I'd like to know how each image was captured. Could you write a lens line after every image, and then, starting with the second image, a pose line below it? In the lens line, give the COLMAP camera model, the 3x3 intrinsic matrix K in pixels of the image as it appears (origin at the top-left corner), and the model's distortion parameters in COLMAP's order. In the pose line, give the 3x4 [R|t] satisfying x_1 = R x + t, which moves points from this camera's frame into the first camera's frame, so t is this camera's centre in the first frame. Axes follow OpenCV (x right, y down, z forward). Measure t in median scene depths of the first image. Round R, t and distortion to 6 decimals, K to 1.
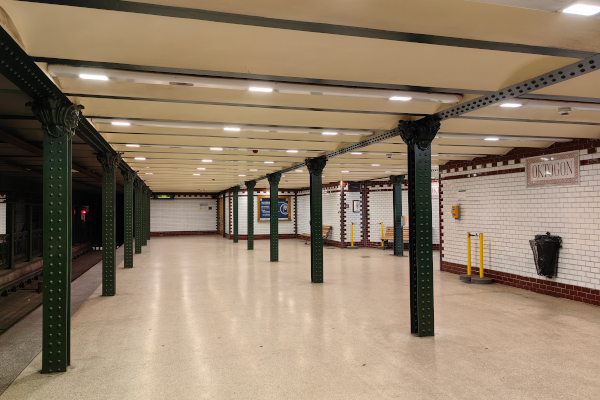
lens RADIAL K [[457.5, 0, 298.2], [0, 457.5, 200.0], [0, 0, 1]] dist [0.004046, 0.000851]
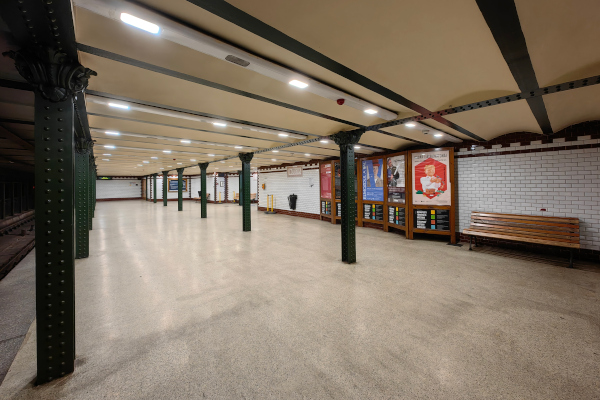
lens RADIAL K [[232.1, 0, 295.0], [0, 232.1, 181.9], [0, 0, 1]] dist [-0.000232, -0.000824]
pose [[0.908073, 0.005232, 0.418779, -0.024069], [-0.007677, 0.999962, 0.004155, -0.004487], [-0.418741, -0.006988, 0.908079, -0.177917]]
